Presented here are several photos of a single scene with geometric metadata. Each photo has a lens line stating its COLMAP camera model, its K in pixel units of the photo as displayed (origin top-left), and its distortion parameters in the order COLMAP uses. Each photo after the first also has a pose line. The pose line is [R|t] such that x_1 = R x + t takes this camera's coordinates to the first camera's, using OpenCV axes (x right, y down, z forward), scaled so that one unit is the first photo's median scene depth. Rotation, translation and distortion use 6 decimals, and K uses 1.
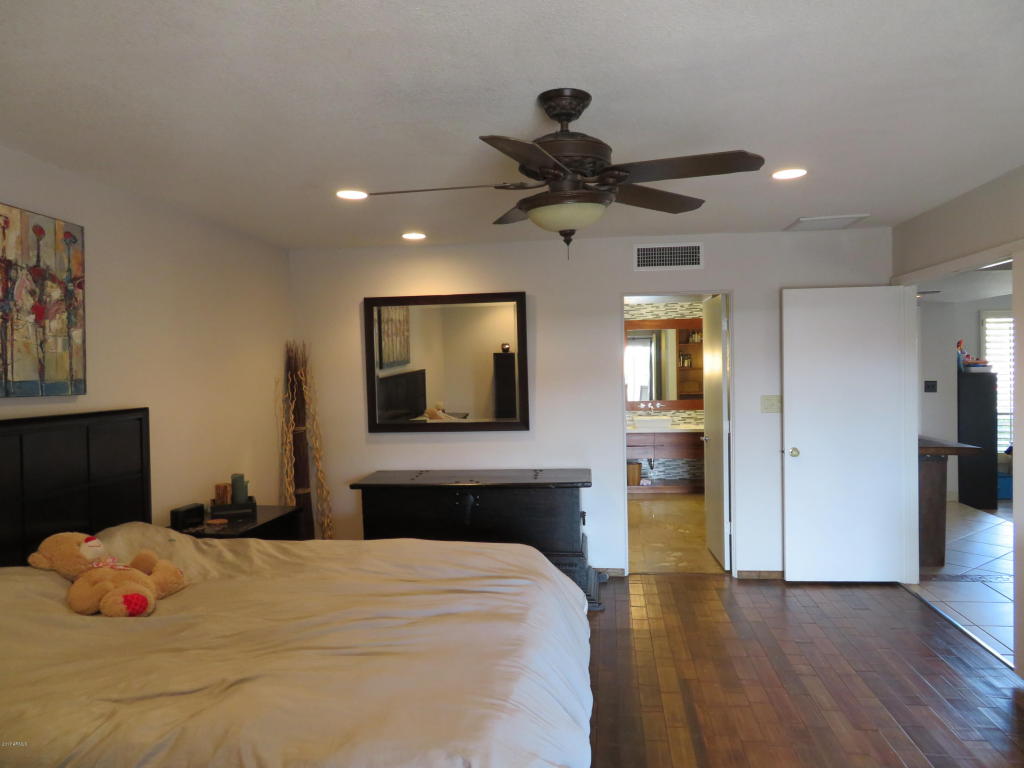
lens RADIAL K [[732.3, 0, 514.5], [0, 732.3, 383.5], [0, 0, 1]] dist [-0.010948, 0.000885]
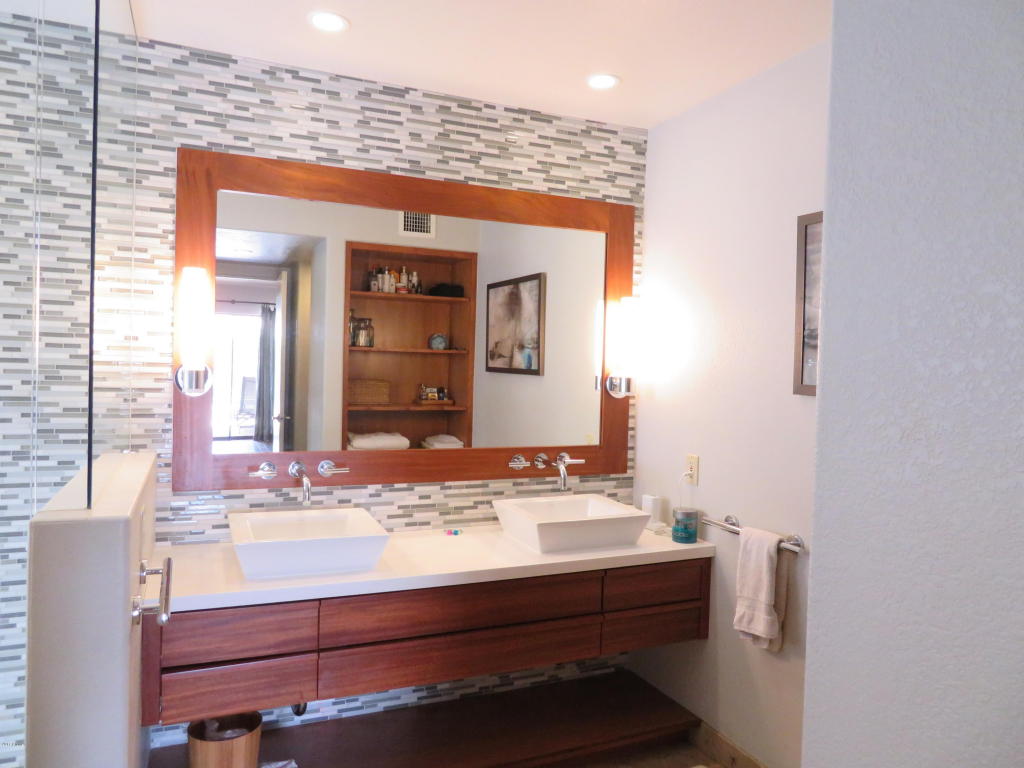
lens RADIAL K [[732.3, 0, 514.5], [0, 732.3, 383.5], [0, 0, 1]] dist [-0.010948, 0.000885]
pose [[0.861228, 0.032474, 0.507181, 0.095746], [-0.039779, 0.999202, 0.003569, -0.005787], [-0.506660, -0.023249, 0.861832, 0.597025]]
